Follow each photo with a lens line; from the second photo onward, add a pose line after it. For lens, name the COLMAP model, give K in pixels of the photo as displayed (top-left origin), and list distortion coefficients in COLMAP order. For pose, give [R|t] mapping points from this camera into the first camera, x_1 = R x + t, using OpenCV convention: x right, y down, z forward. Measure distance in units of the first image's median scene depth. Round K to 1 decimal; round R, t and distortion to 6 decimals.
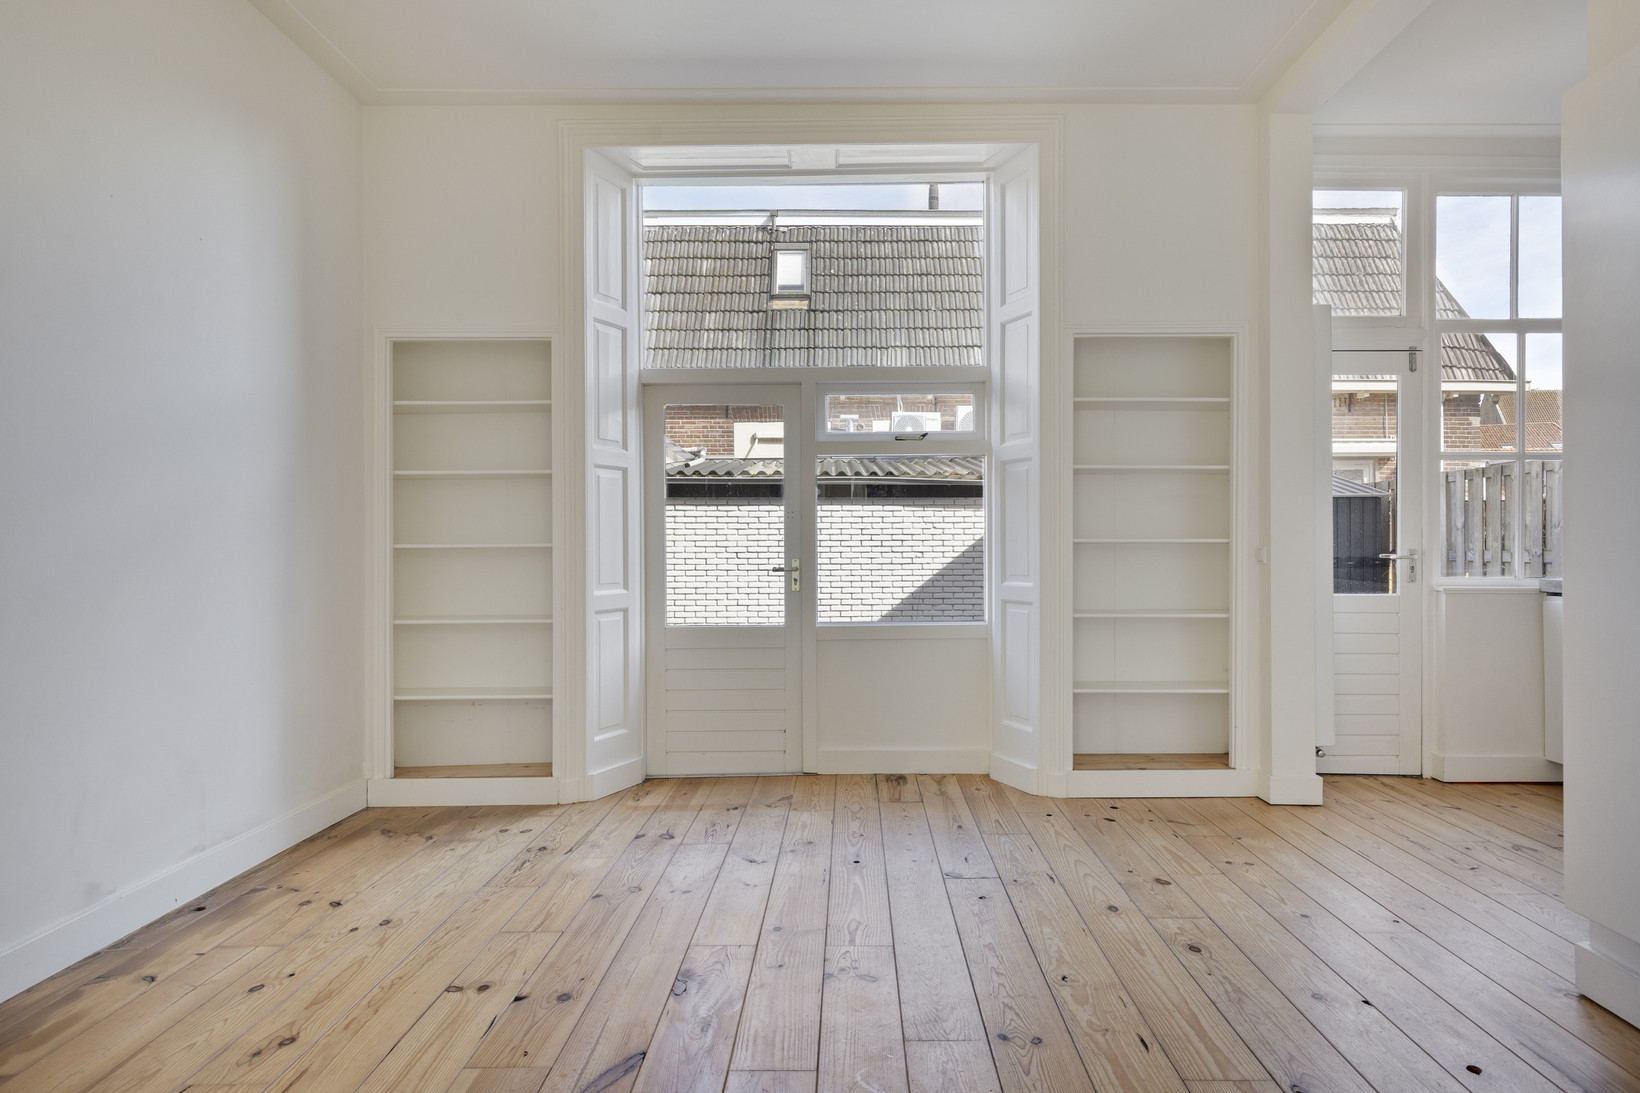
lens RADIAL K [[941.6, 0, 820.0], [0, 941.6, 546.5], [0, 0, 1]] dist [0.012812, 0.000217]
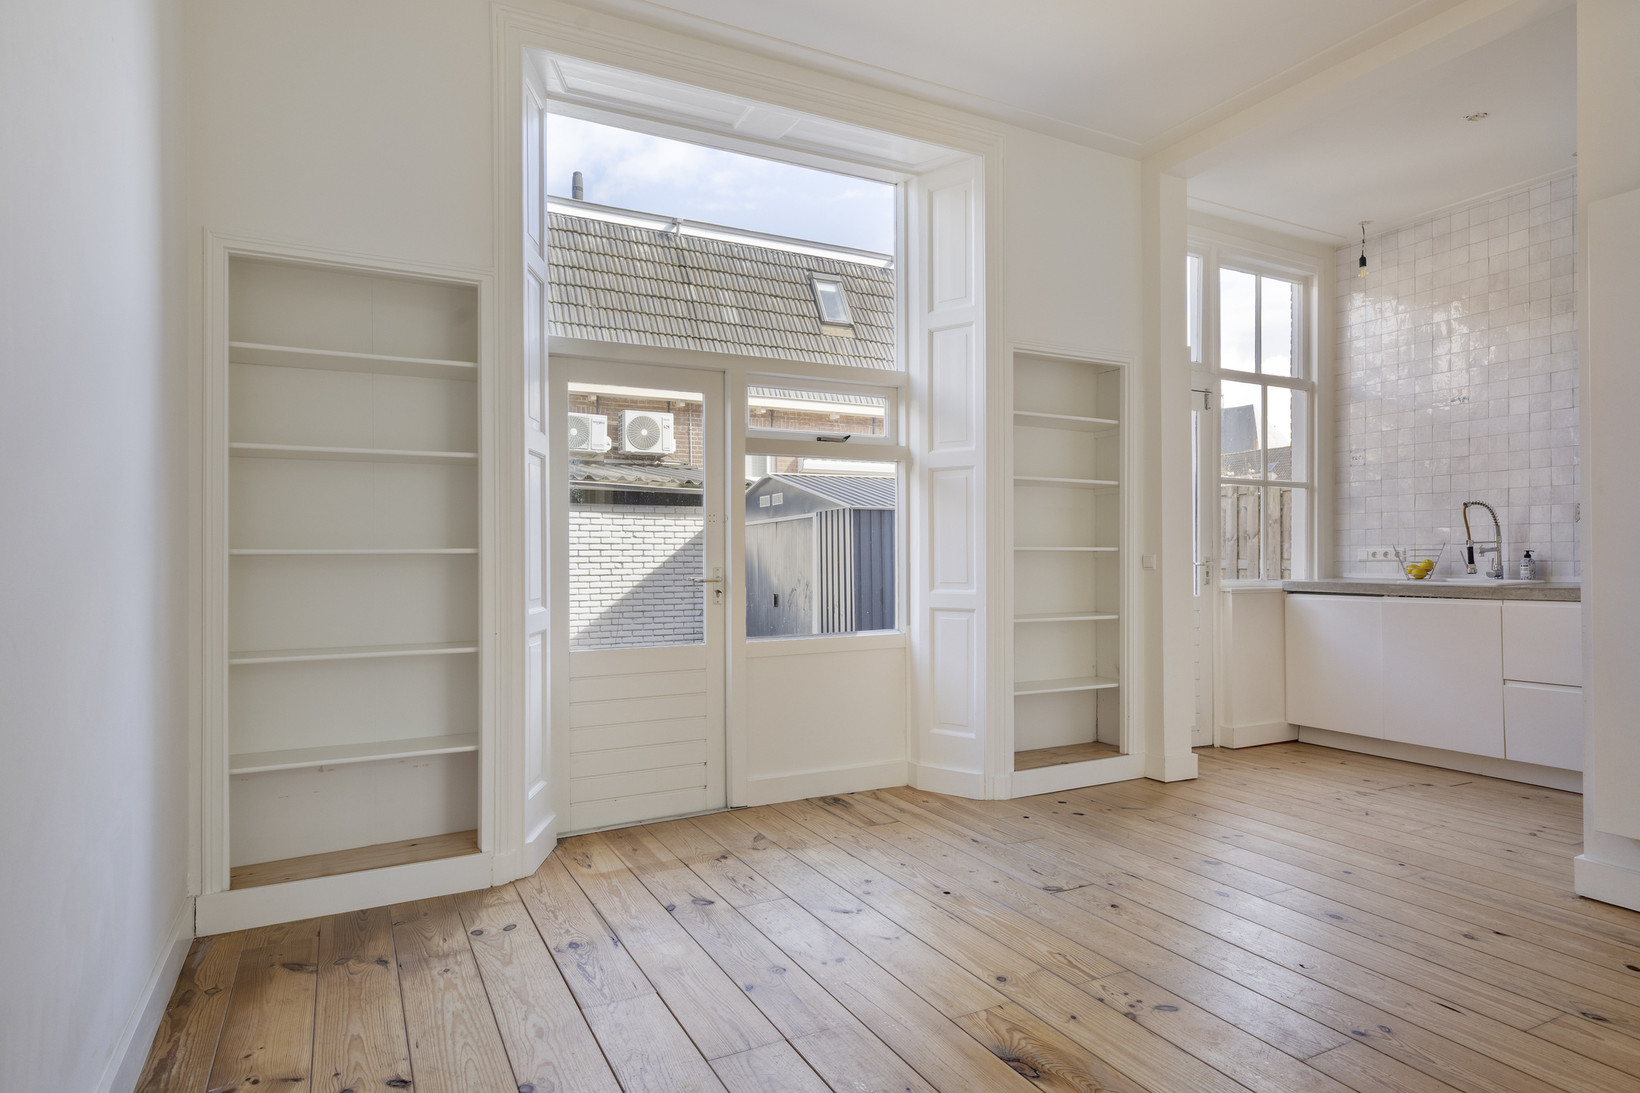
lens RADIAL K [[943.6, 0, 816.6], [0, 943.6, 554.5], [0, 0, 1]] dist [0.011881, -0.000408]
pose [[0.881106, 0.001928, 0.472914, -0.387534], [0.000146, 0.999991, -0.004349, 0.004735], [-0.472918, 0.003901, 0.881098, 0.181810]]
